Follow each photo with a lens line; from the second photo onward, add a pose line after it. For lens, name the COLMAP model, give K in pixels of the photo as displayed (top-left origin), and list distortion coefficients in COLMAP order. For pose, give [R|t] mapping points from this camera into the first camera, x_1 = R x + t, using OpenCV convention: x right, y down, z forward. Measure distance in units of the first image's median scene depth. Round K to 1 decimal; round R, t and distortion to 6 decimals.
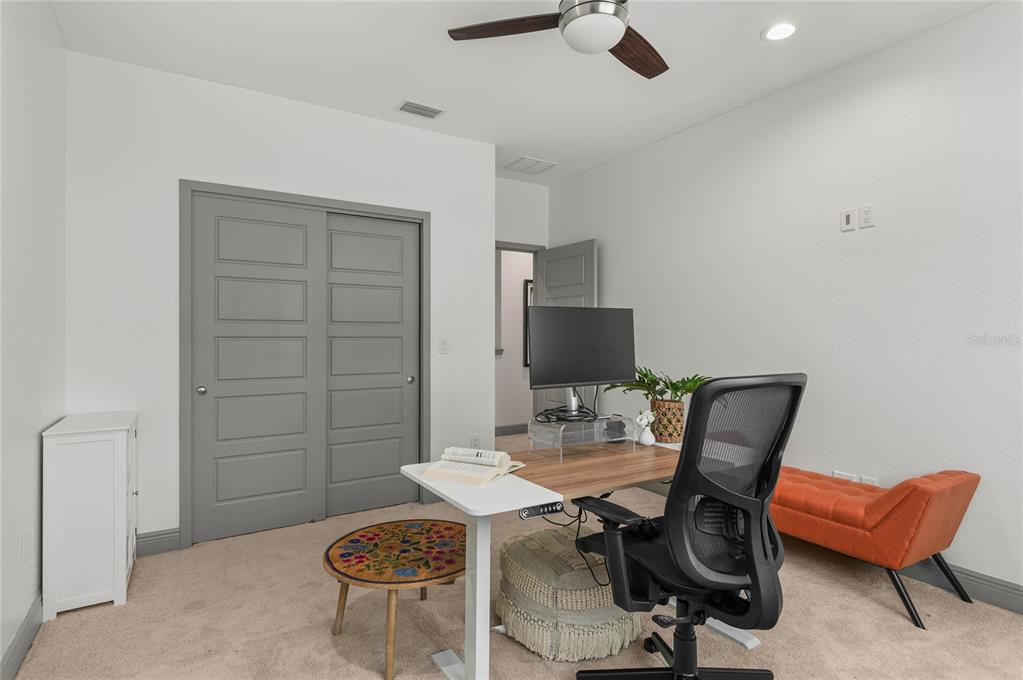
lens RADIAL K [[545.0, 0, 511.2], [0, 545.0, 329.6], [0, 0, 1]] dist [0.019457, -0.000902]
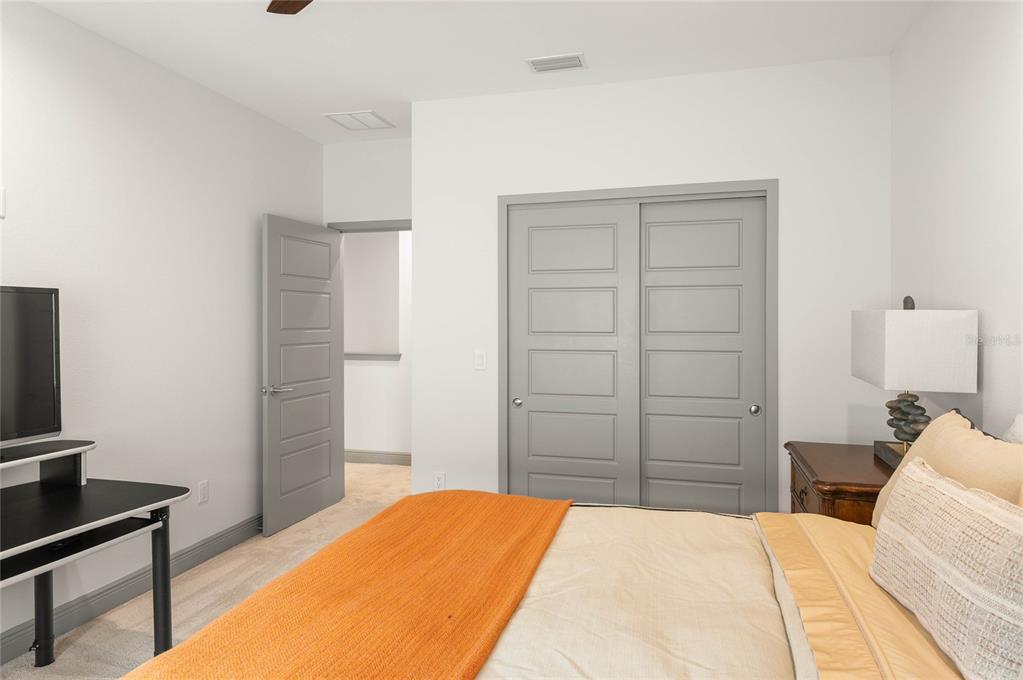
lens RADIAL K [[651.0, 0, 513.3], [0, 651.0, 347.2], [0, 0, 1]] dist [0.009976, 0.001368]
pose [[0.645920, -0.001901, -0.763402, 0.308639], [-0.000029, 0.999997, -0.002514, 0.010817], [0.763405, 0.001646, 0.645918, 0.194948]]
